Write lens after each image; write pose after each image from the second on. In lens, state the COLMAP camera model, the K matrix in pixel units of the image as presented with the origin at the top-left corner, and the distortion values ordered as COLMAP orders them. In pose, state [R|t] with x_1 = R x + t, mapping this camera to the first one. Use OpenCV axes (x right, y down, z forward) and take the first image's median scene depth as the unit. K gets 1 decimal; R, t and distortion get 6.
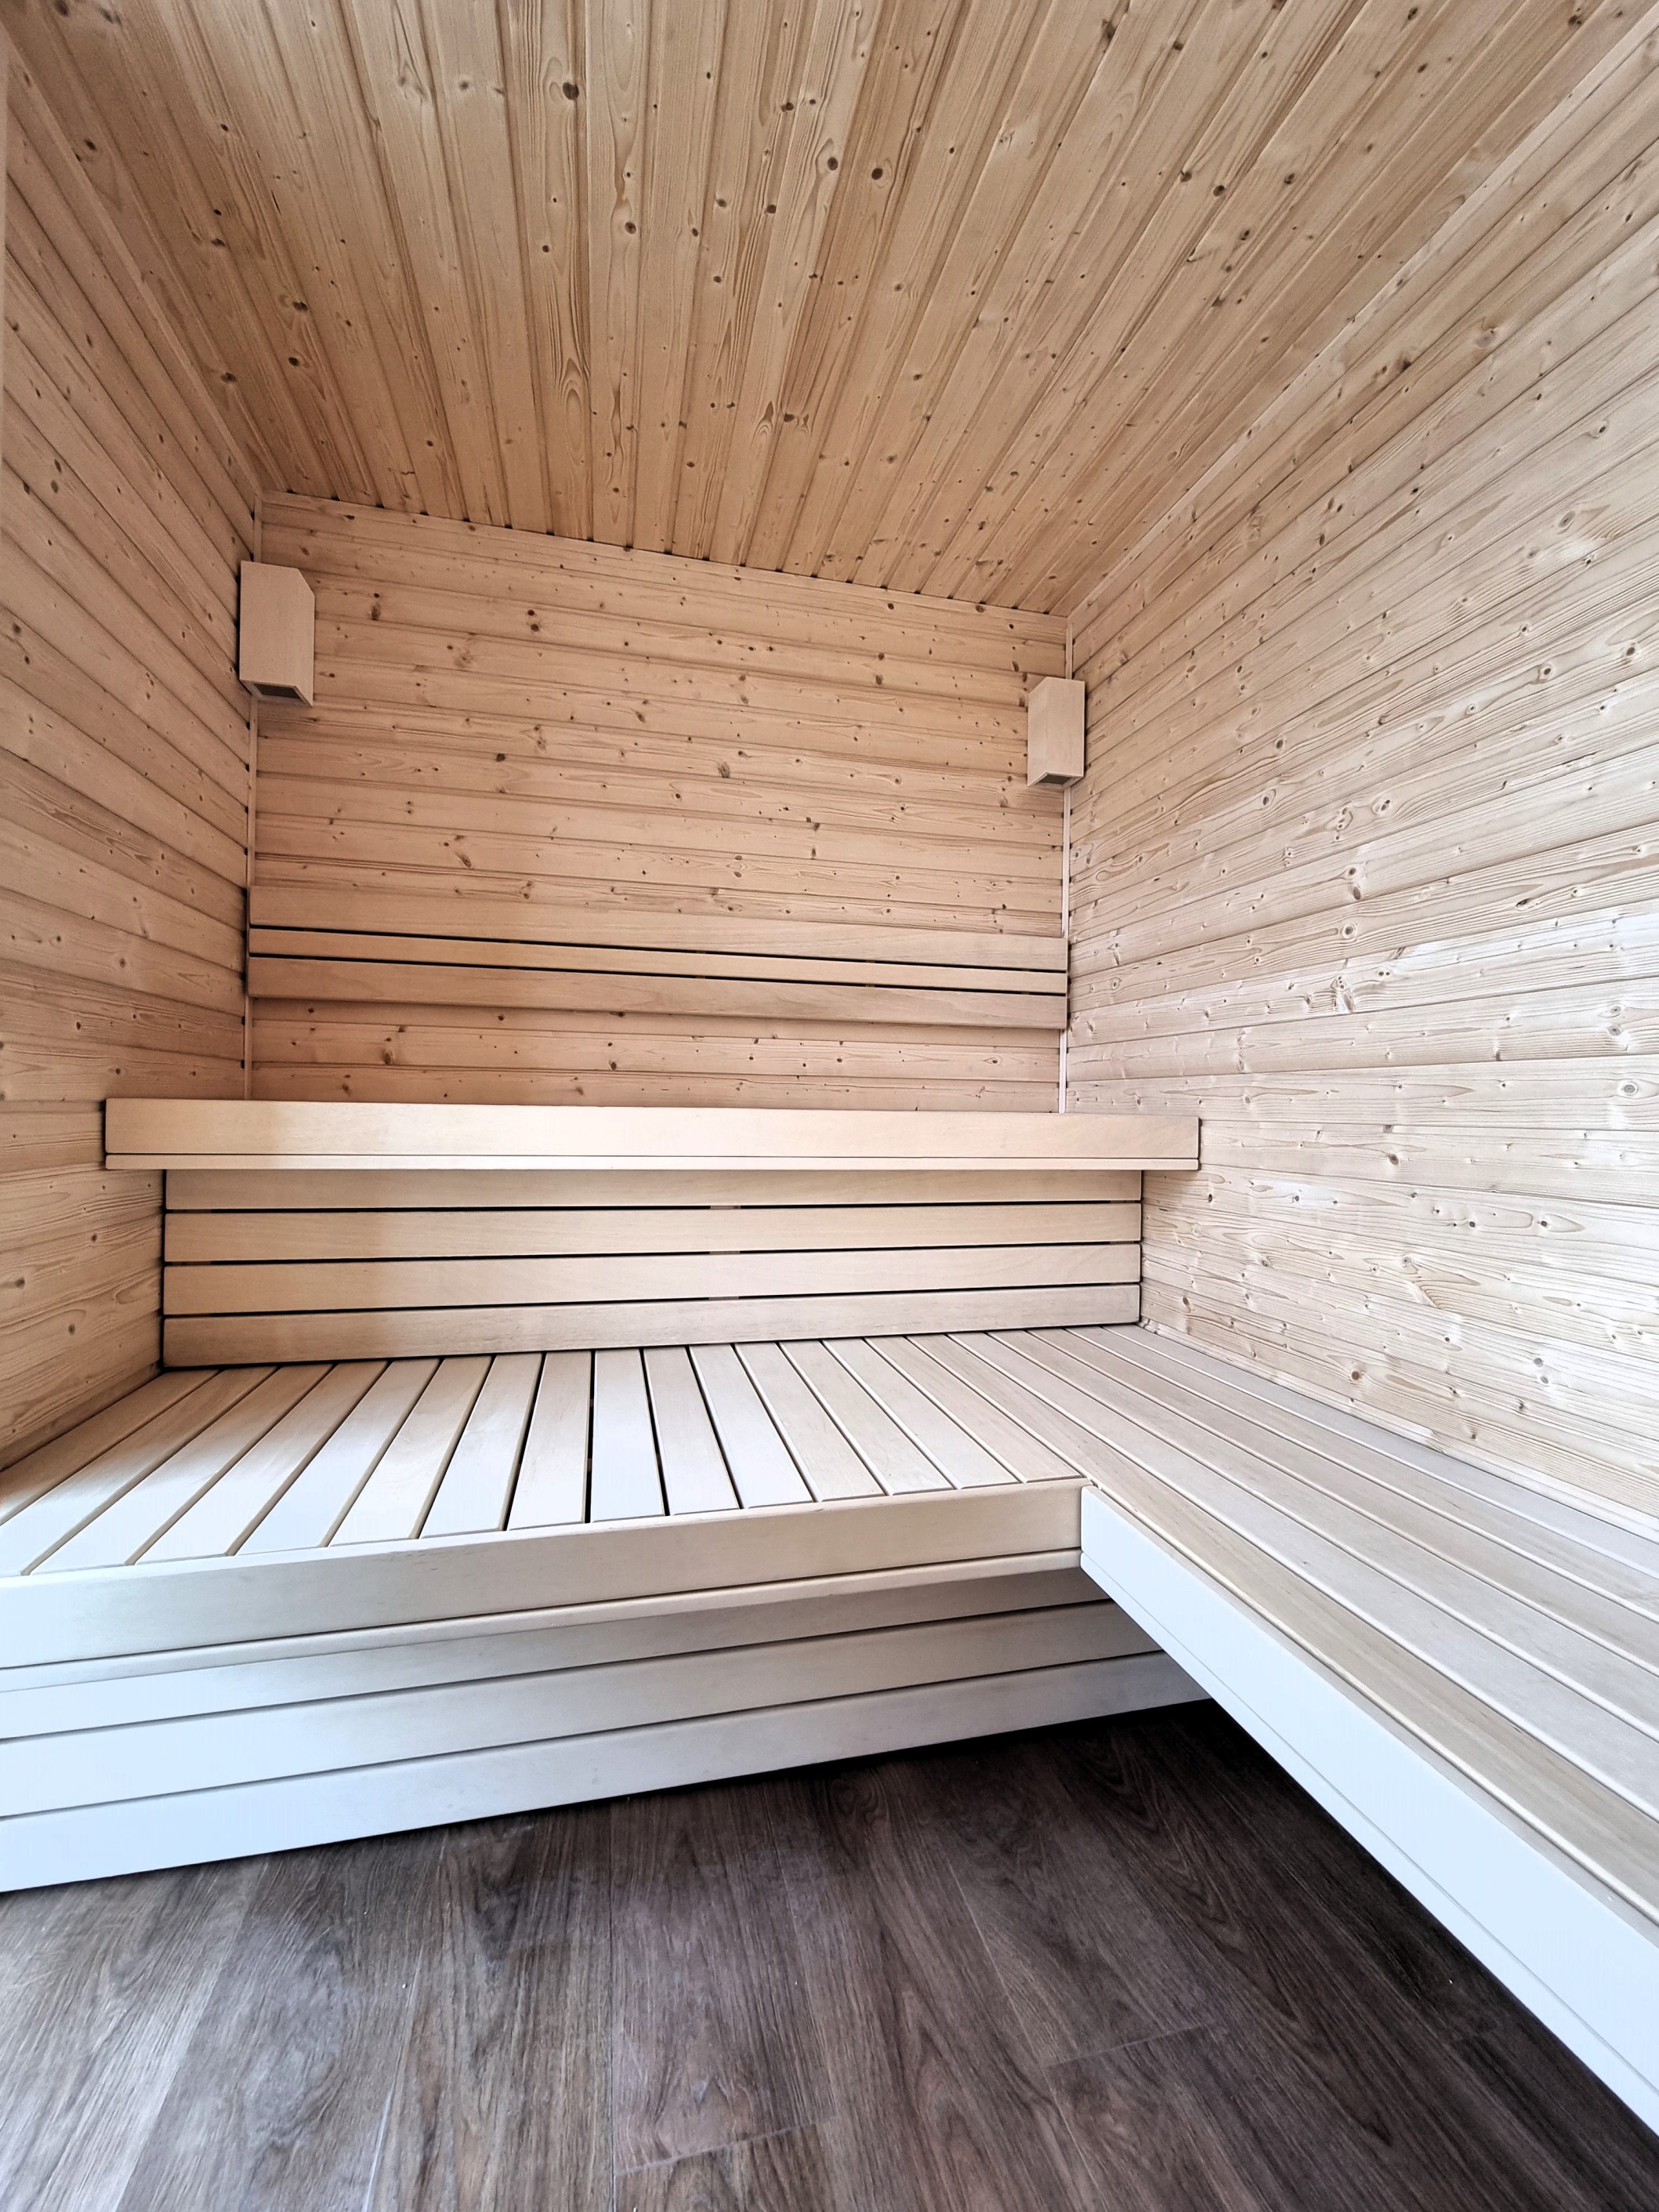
lens RADIAL K [[904.3, 0, 829.0], [0, 904.3, 1111.3], [0, 0, 1]] dist [0.001458, -0.001052]
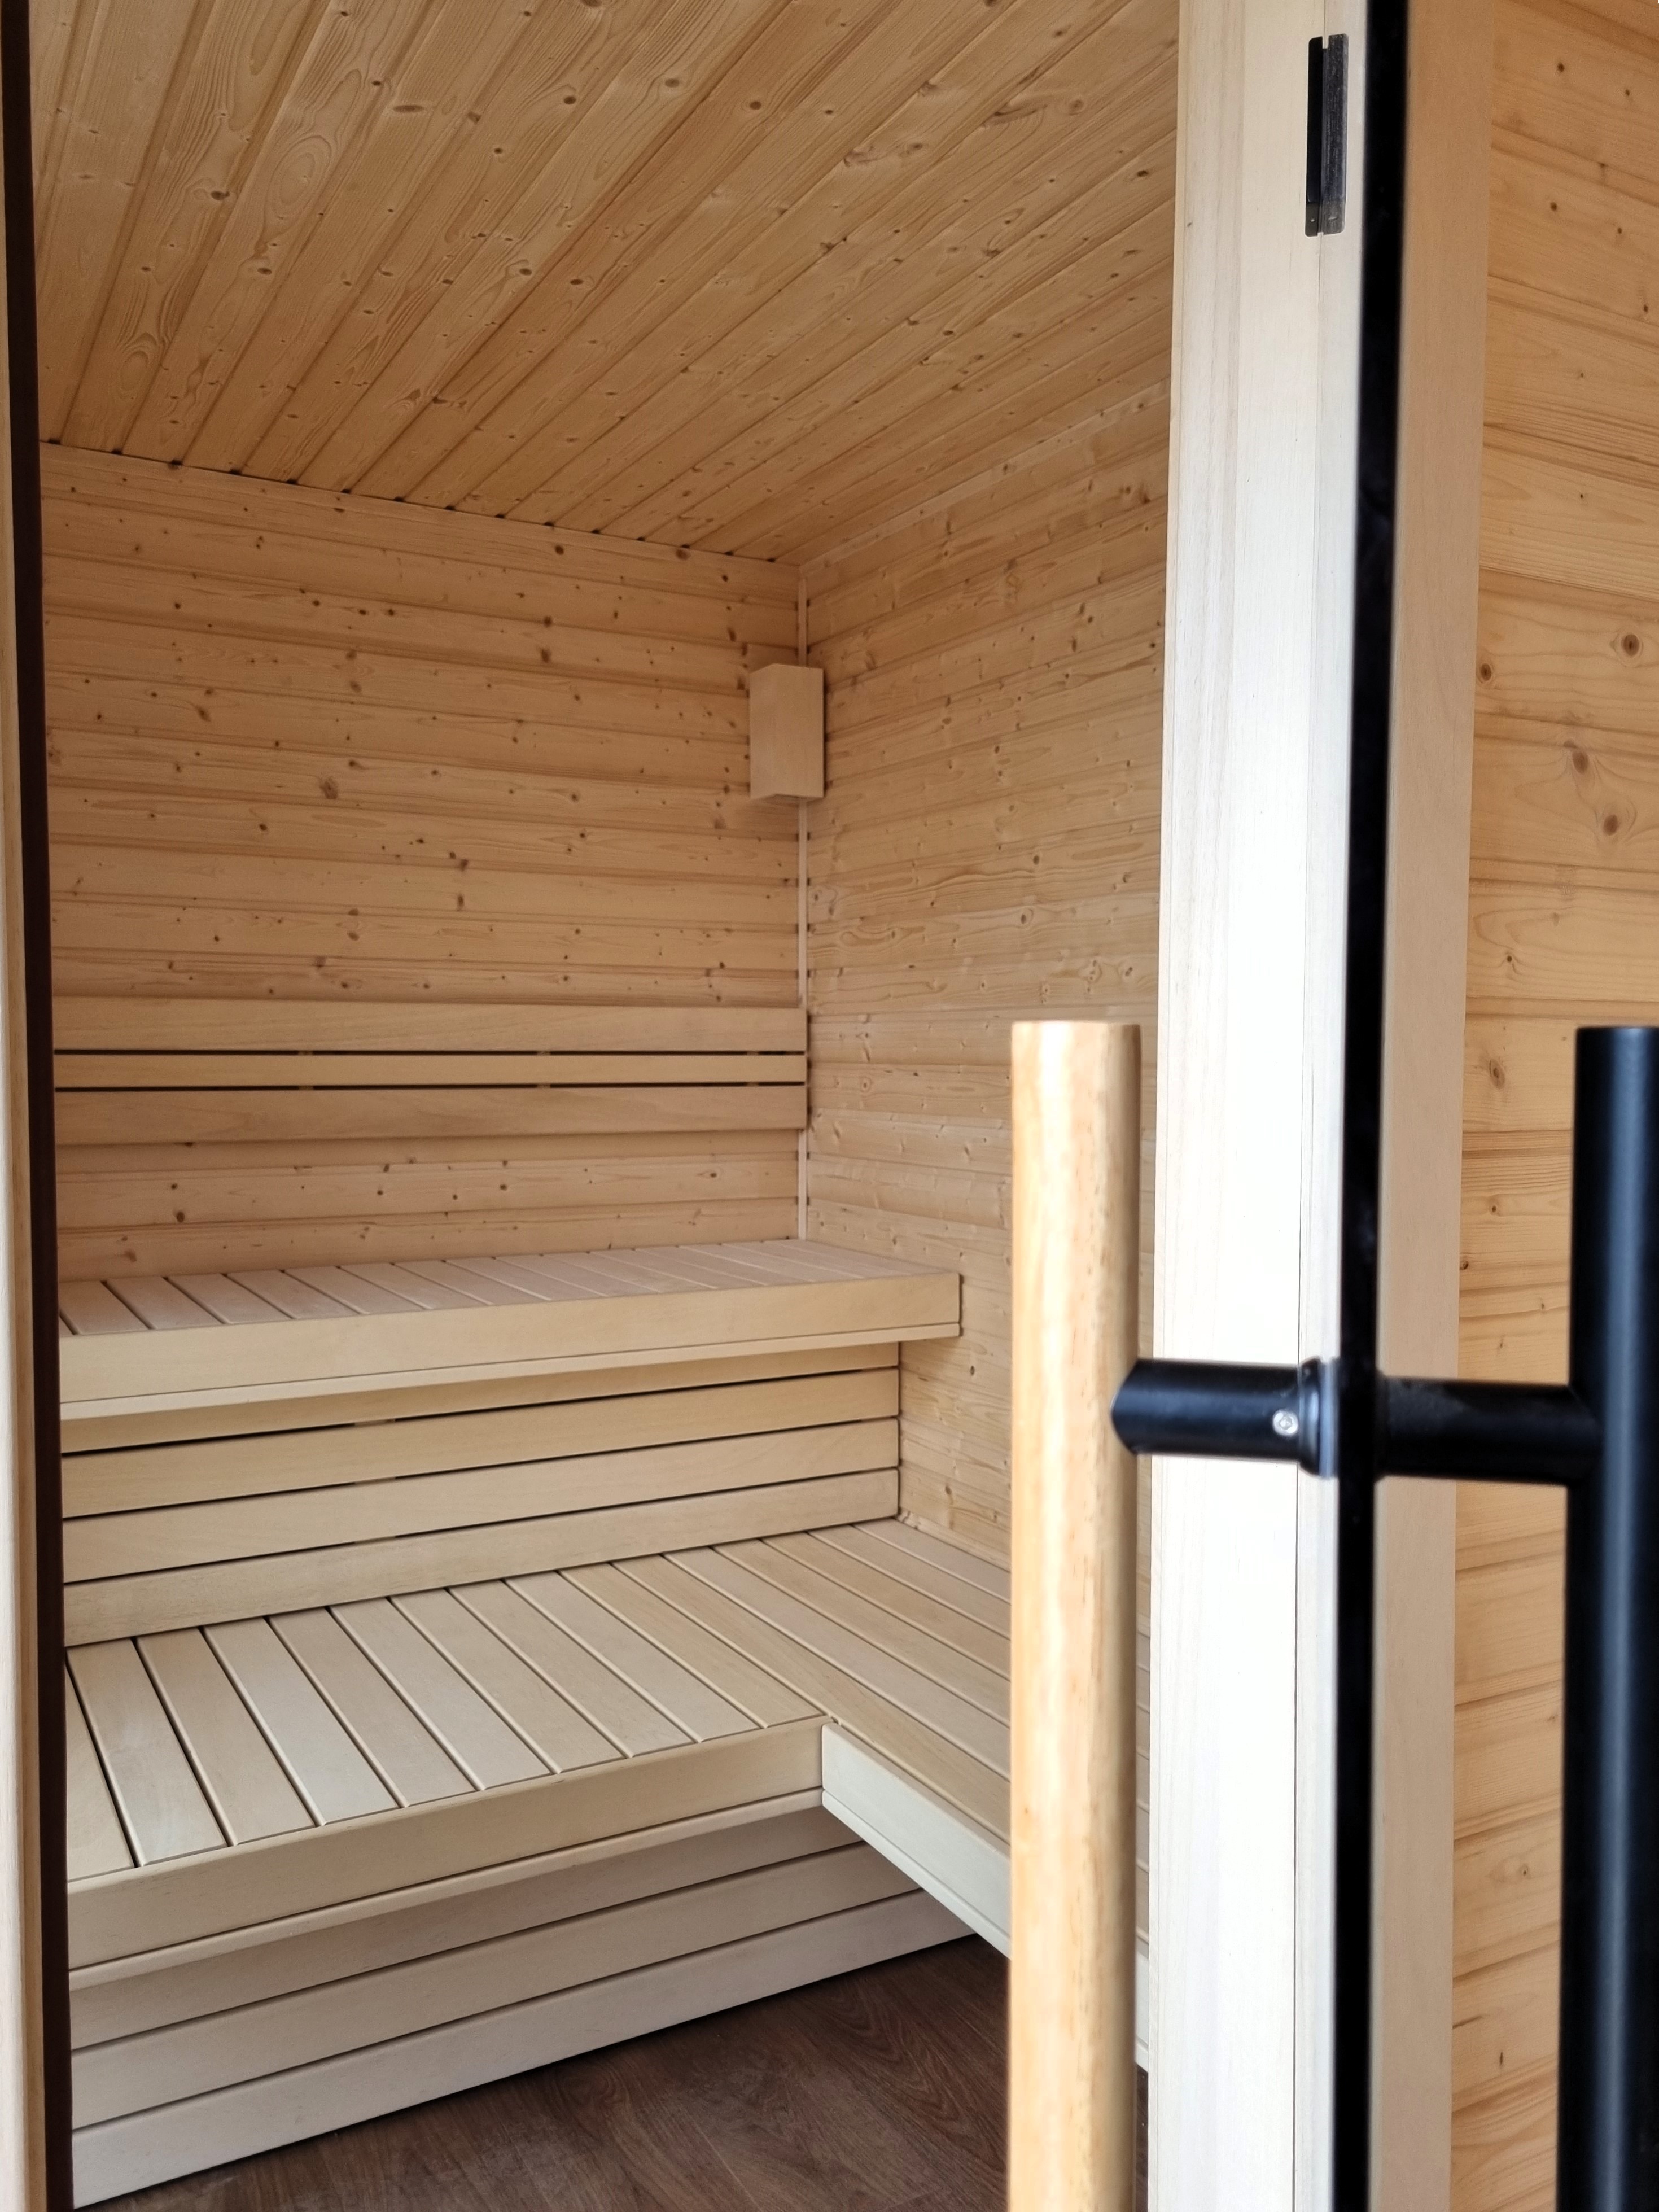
lens RADIAL K [[1729.1, 0, 848.1], [0, 1729.1, 1134.0], [0, 0, 1]] dist [0.056115, -0.034686]
pose [[0.962645, -0.026148, 0.269502, -0.115977], [0.012945, 0.998632, 0.050652, -0.200551], [-0.270458, -0.045271, 0.961667, -0.496451]]
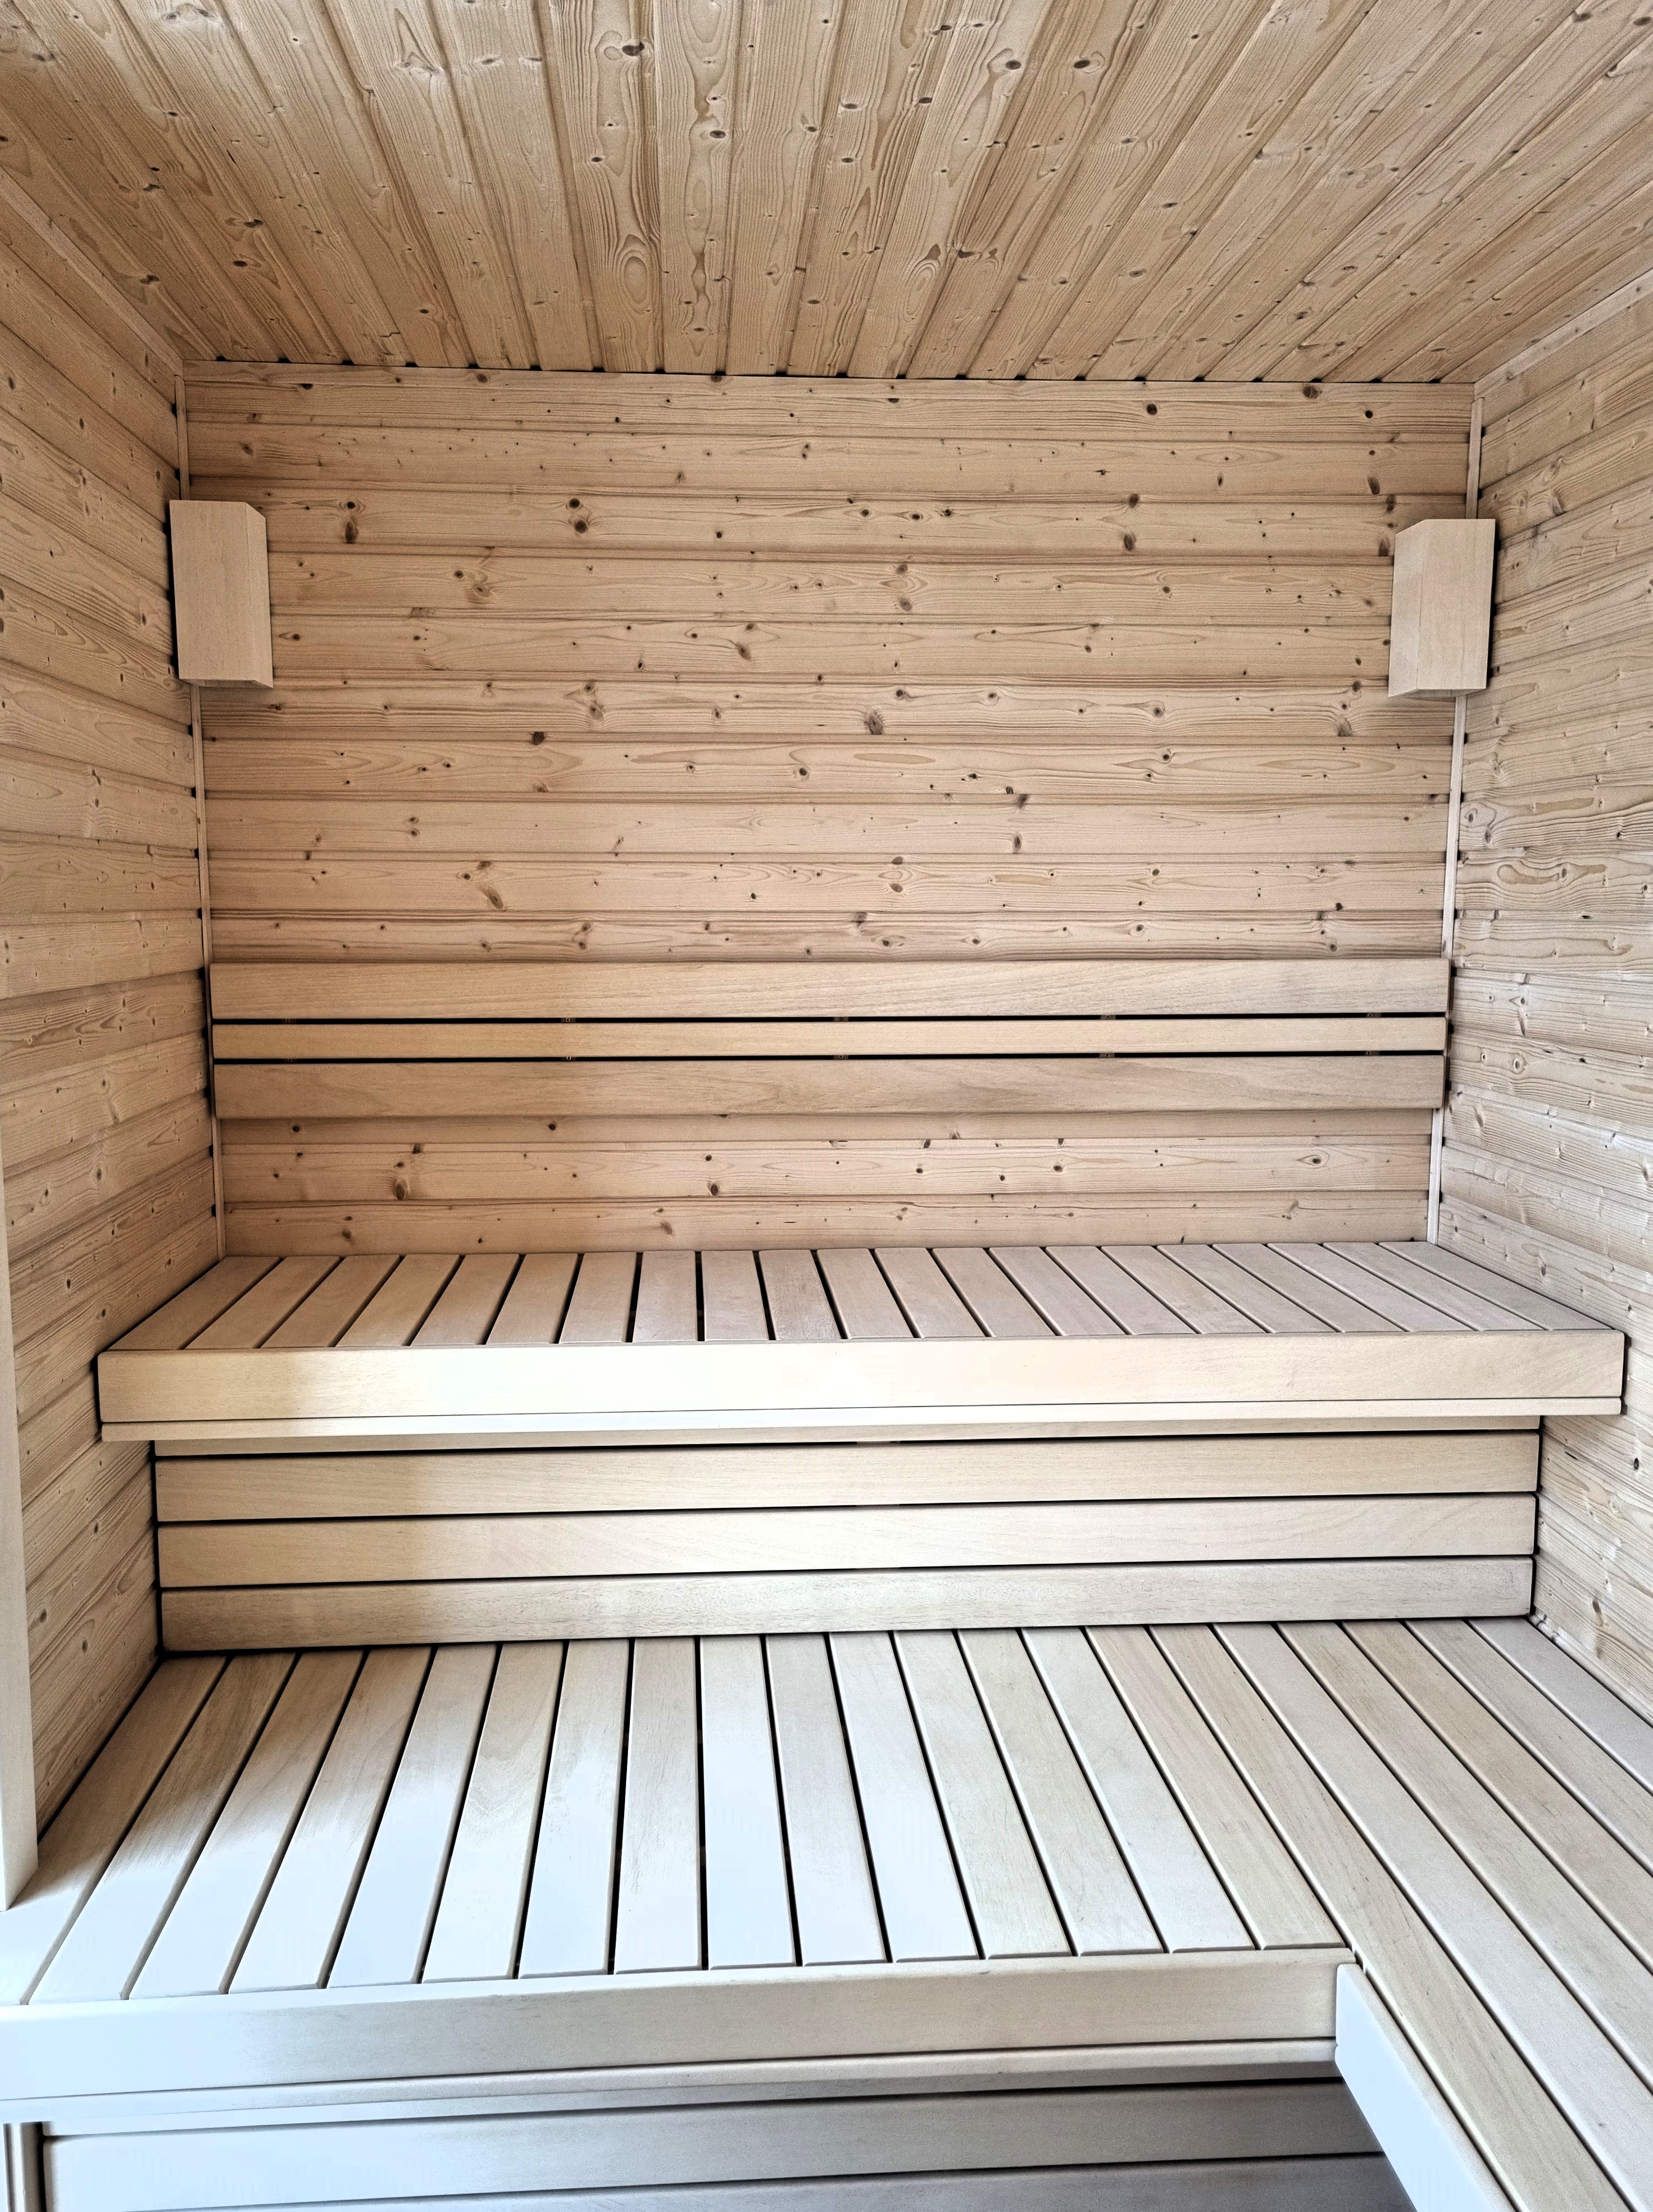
lens RADIAL K [[1707.1, 0, 796.9], [0, 1707.1, 1128.9], [0, 0, 1]] dist [0.064416, -0.045503]
pose [[0.984073, 0.007447, -0.177610, 0.053755], [0.015564, 0.991676, 0.127816, -0.291701], [0.177083, -0.128544, 0.975765, -0.252463]]
